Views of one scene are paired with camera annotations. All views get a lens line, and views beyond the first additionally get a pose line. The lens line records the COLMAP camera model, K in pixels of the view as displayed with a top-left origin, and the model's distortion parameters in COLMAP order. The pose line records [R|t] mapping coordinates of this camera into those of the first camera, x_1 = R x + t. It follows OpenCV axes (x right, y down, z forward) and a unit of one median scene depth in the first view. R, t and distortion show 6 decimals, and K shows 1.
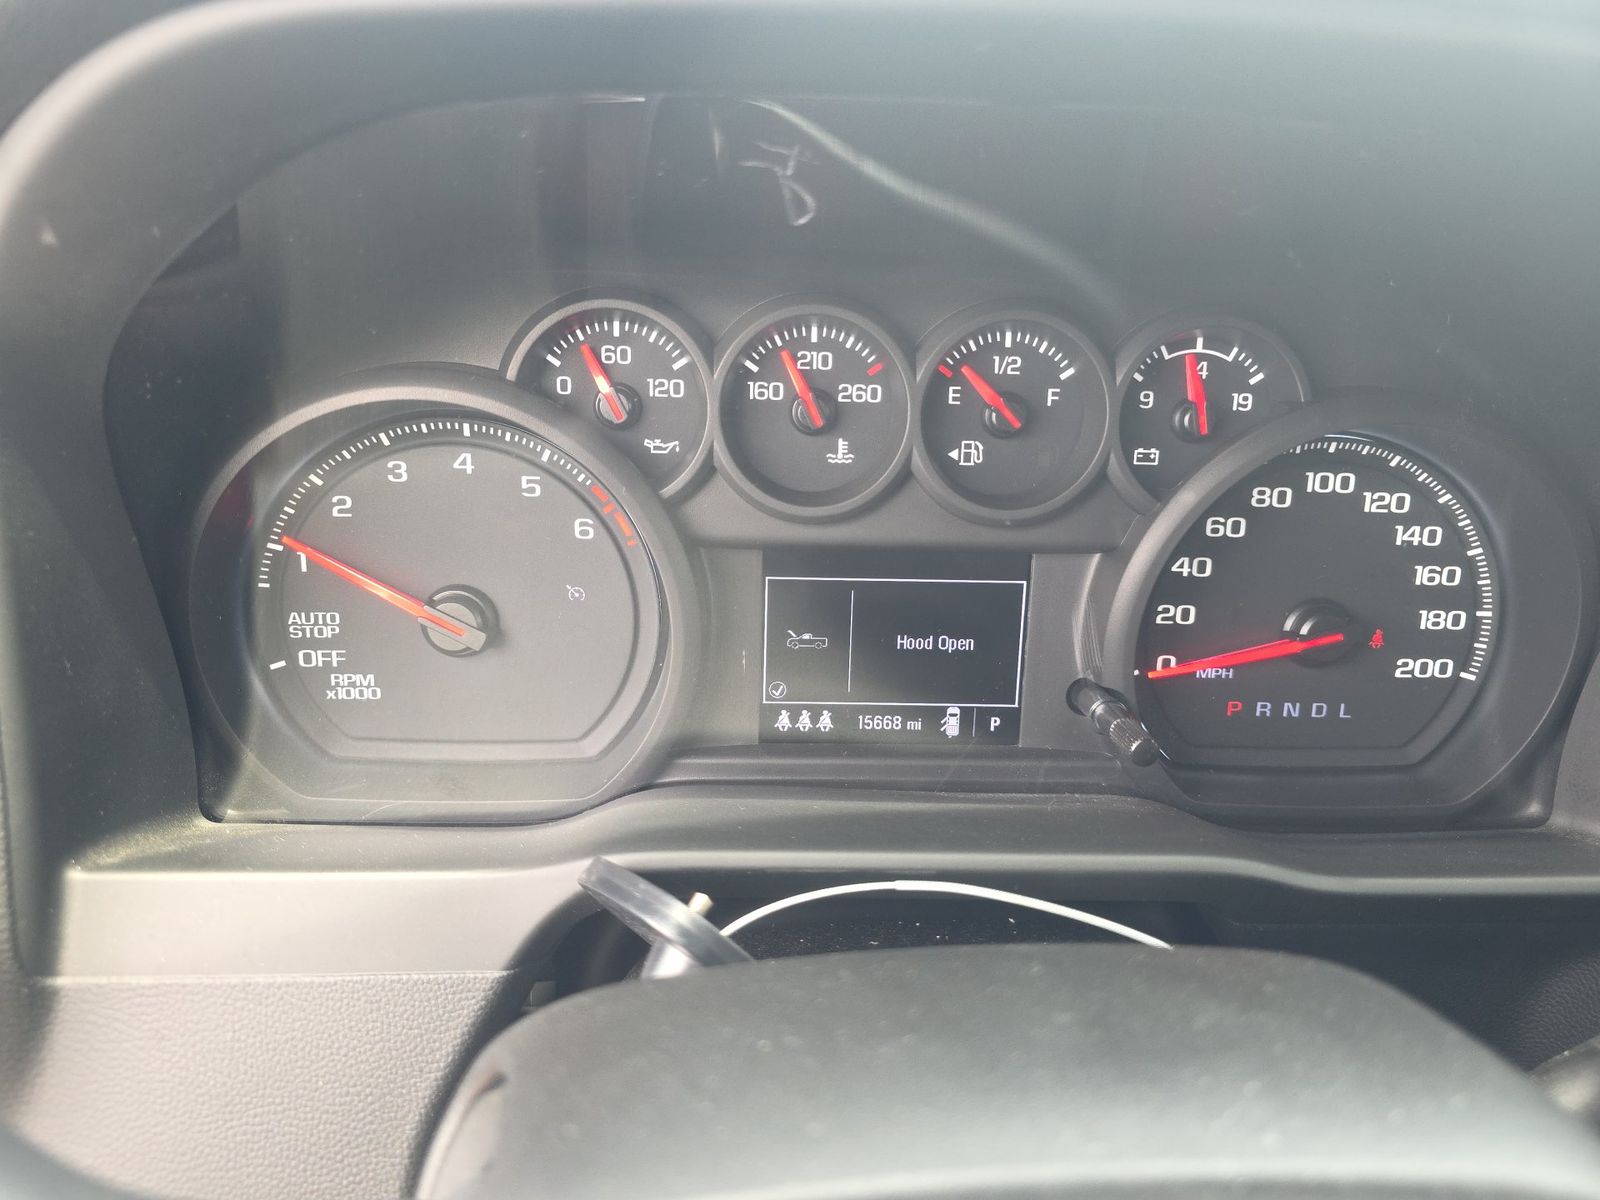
lens RADIAL K [[1081.6, 0, 791.5], [0, 1081.6, 588.5], [0, 0, 1]] dist [0.016021, -0.002172]
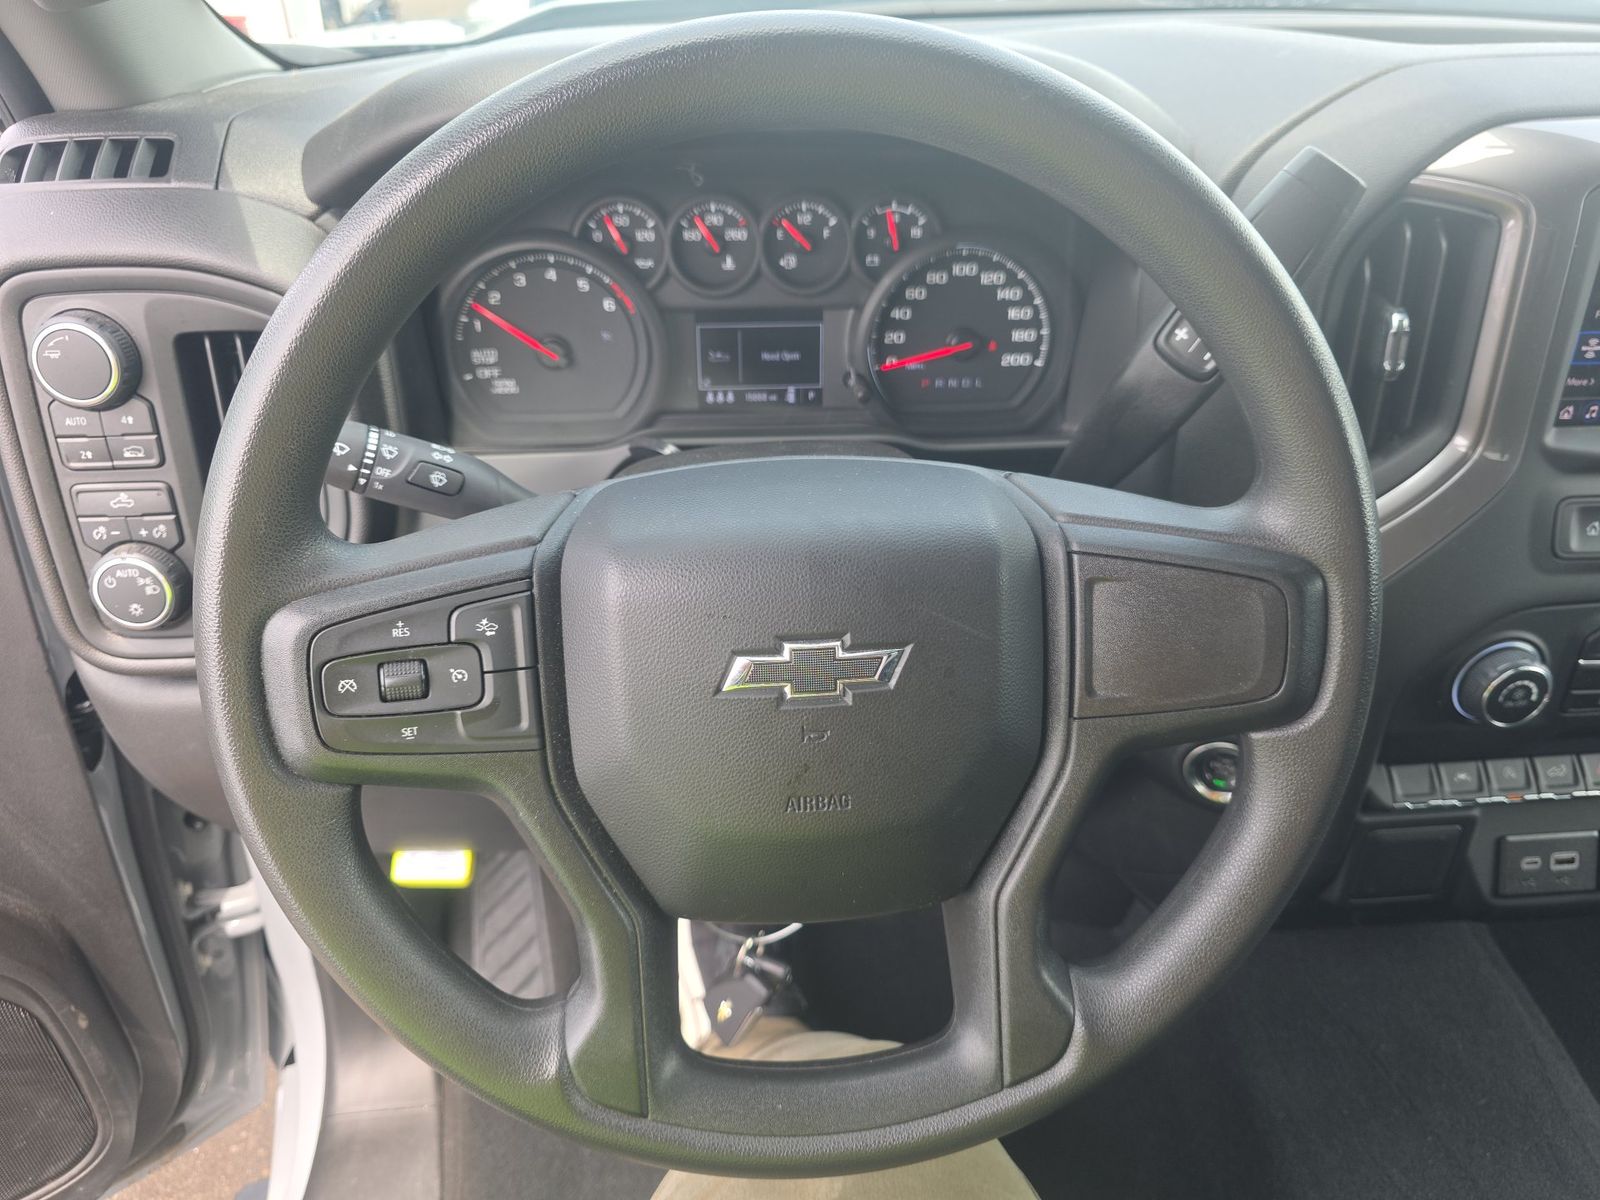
lens RADIAL K [[1160.7, 0, 788.4], [0, 1160.7, 633.0], [0, 0, 1]] dist [0.006574, -0.007459]
pose [[0.998648, -0.043752, 0.028067, 0.064335], [0.035921, 0.971147, 0.235760, 0.043619], [-0.037573, -0.234433, 0.971406, -1.338237]]
